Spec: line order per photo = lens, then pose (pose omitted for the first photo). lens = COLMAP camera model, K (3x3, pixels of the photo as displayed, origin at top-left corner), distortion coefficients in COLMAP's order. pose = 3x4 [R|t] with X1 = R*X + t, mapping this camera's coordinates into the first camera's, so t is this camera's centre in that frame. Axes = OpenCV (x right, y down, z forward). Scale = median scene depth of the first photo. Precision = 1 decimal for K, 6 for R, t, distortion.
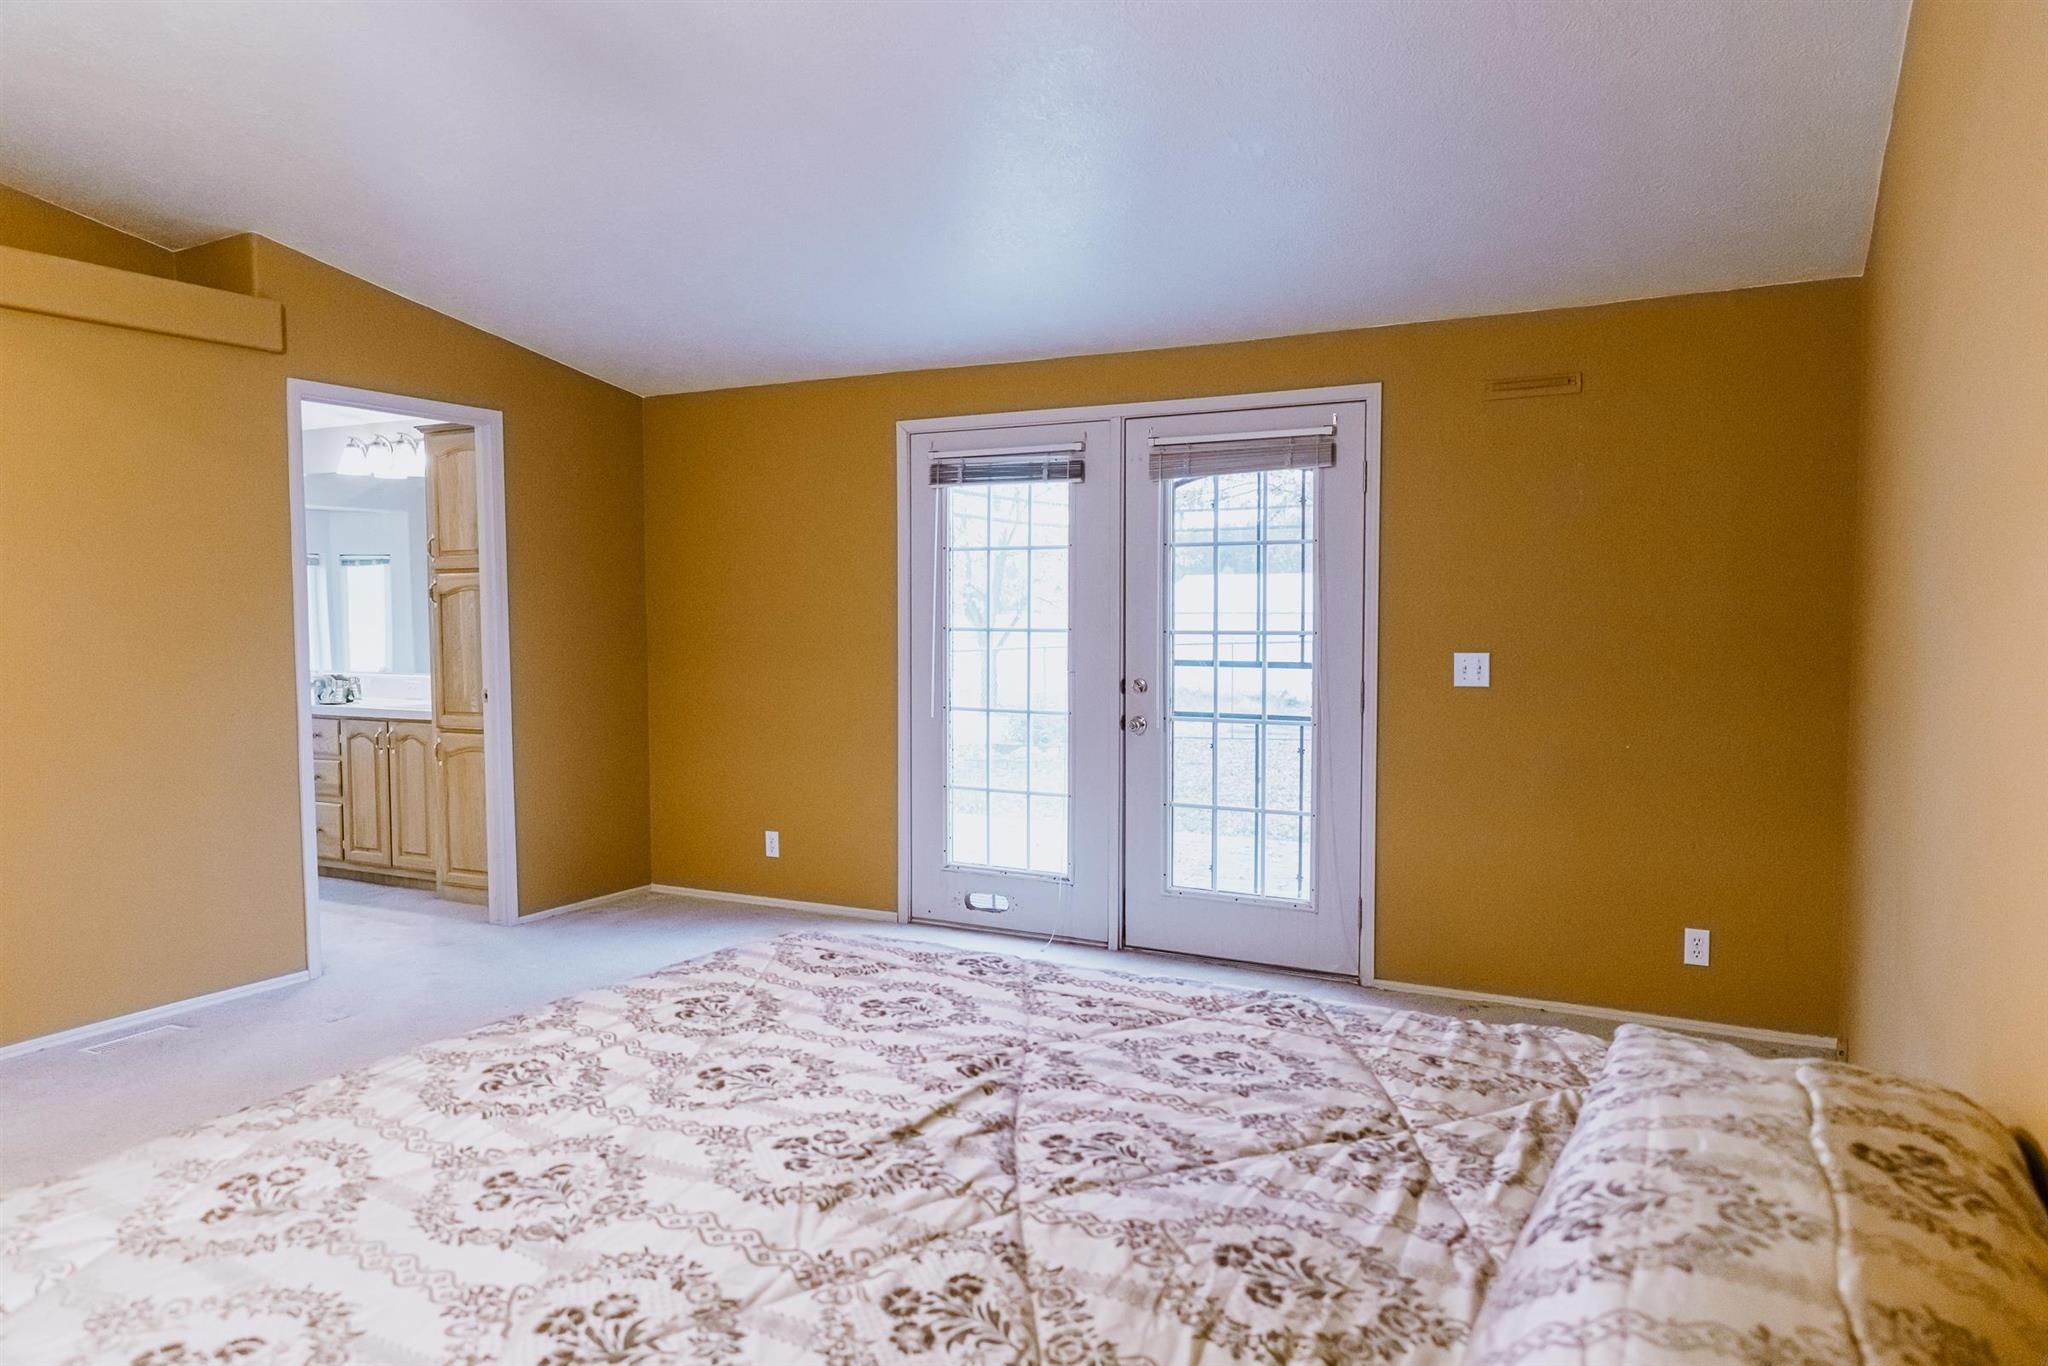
lens RADIAL K [[1356.6, 0, 1019.3], [0, 1356.6, 683.9], [0, 0, 1]] dist [0.018214, 0.000421]
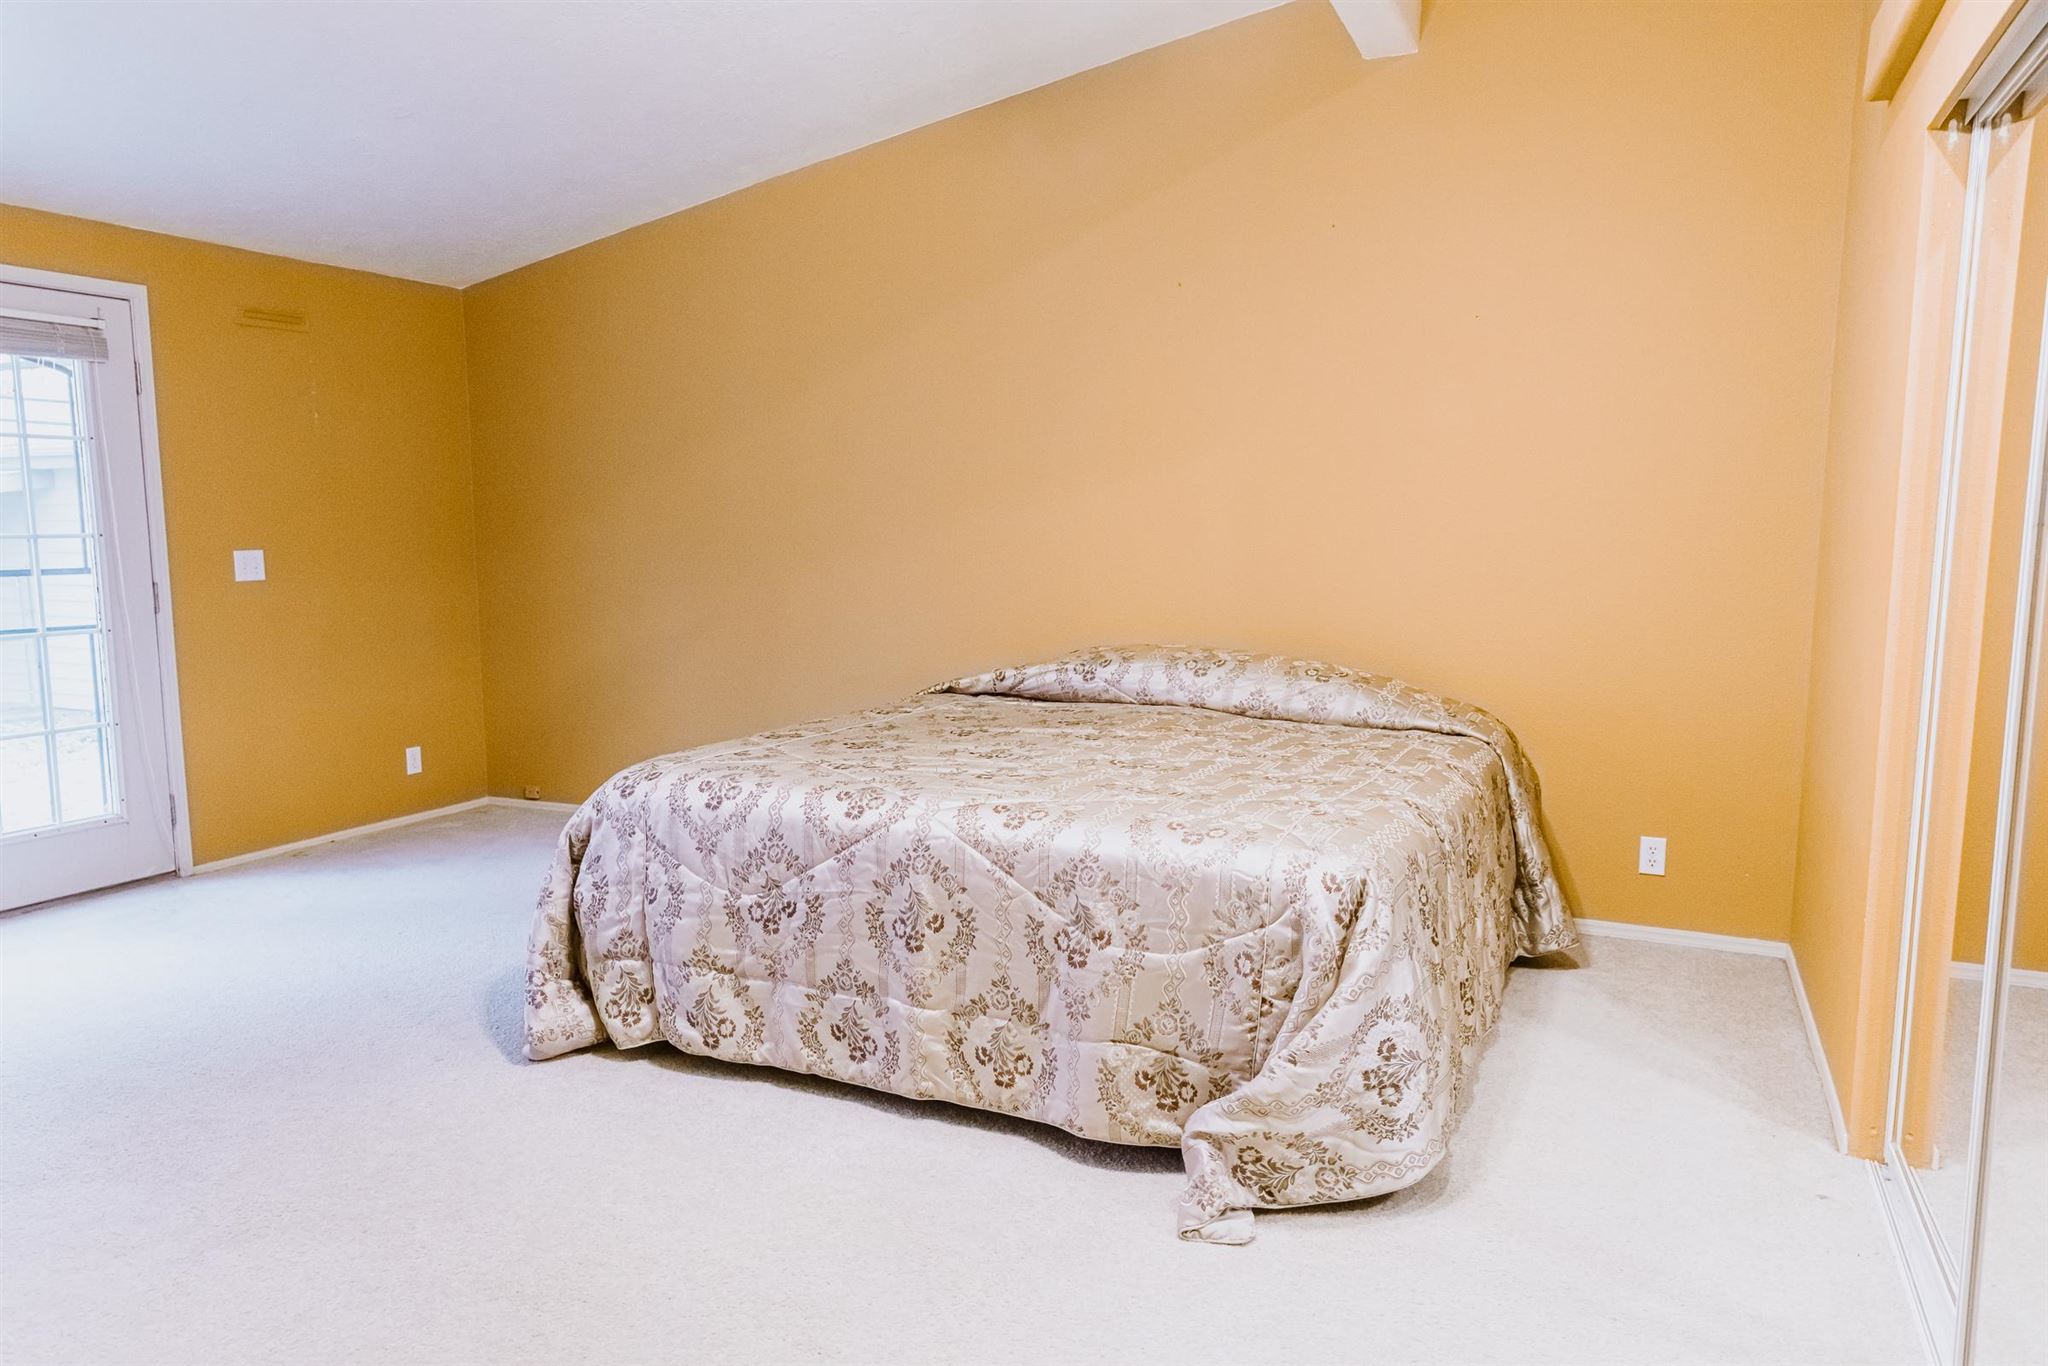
lens RADIAL K [[1356.6, 0, 1019.3], [0, 1356.6, 683.9], [0, 0, 1]] dist [0.018214, 0.000421]
pose [[-0.048163, -0.125520, 0.990921, -0.742081], [0.050613, 0.990491, 0.127925, -0.023243], [-0.997556, 0.056315, -0.041352, 0.375258]]
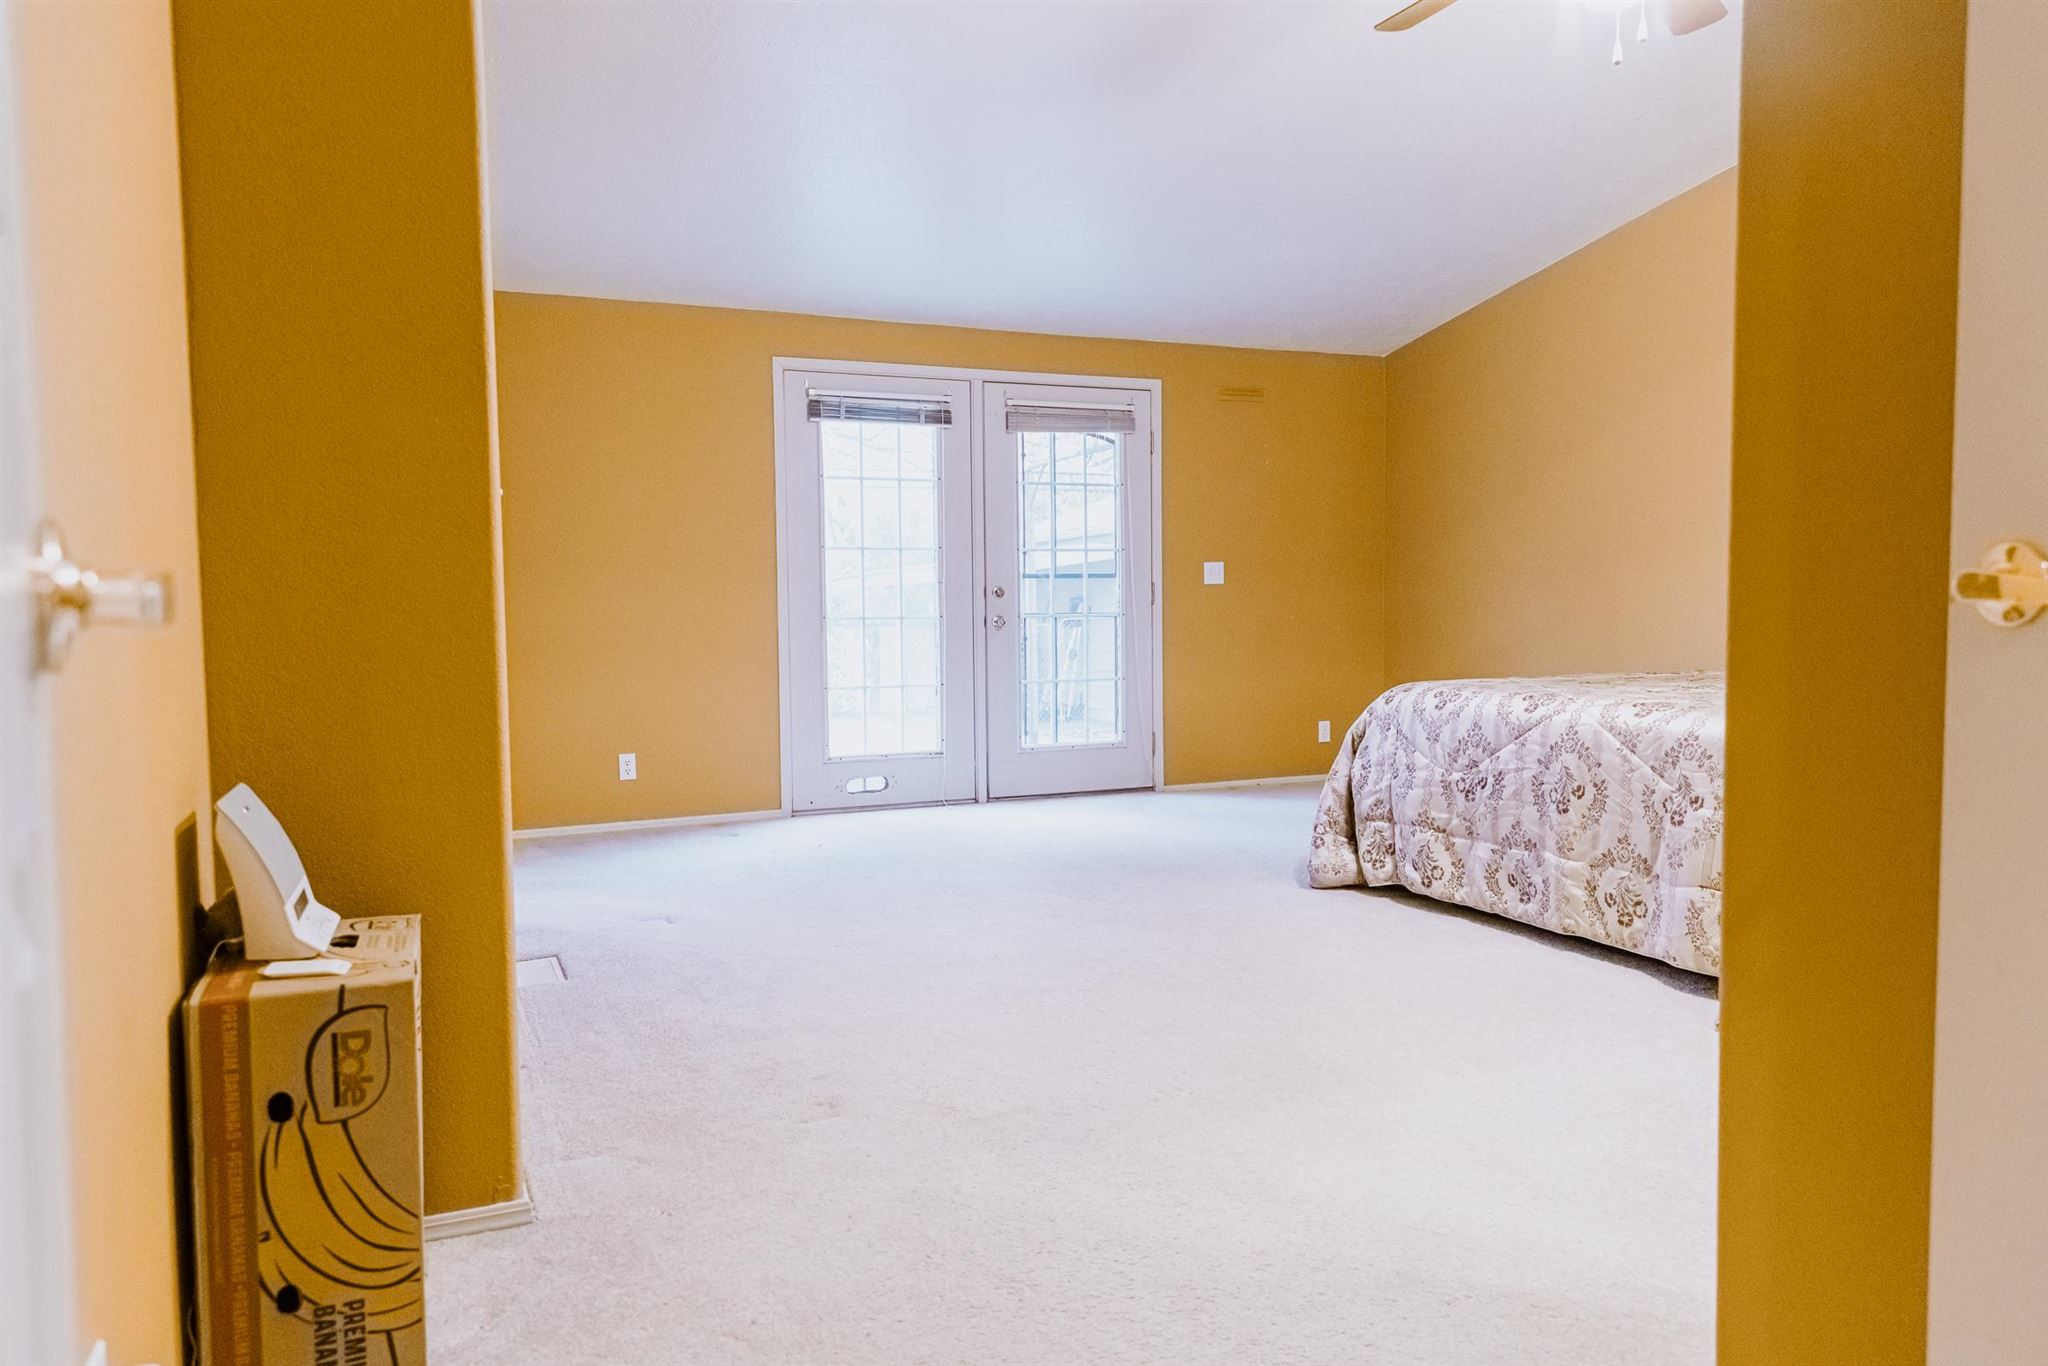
lens RADIAL K [[1386.1, 0, 1024.0], [0, 1386.1, 683.0], [0, 0, 1]] dist [0.012373, -0.000440]
pose [[0.616171, -0.057547, 0.785507, -0.938993], [0.051782, 0.998129, 0.032505, 0.046435], [-0.785908, 0.020647, 0.617998, 0.176419]]
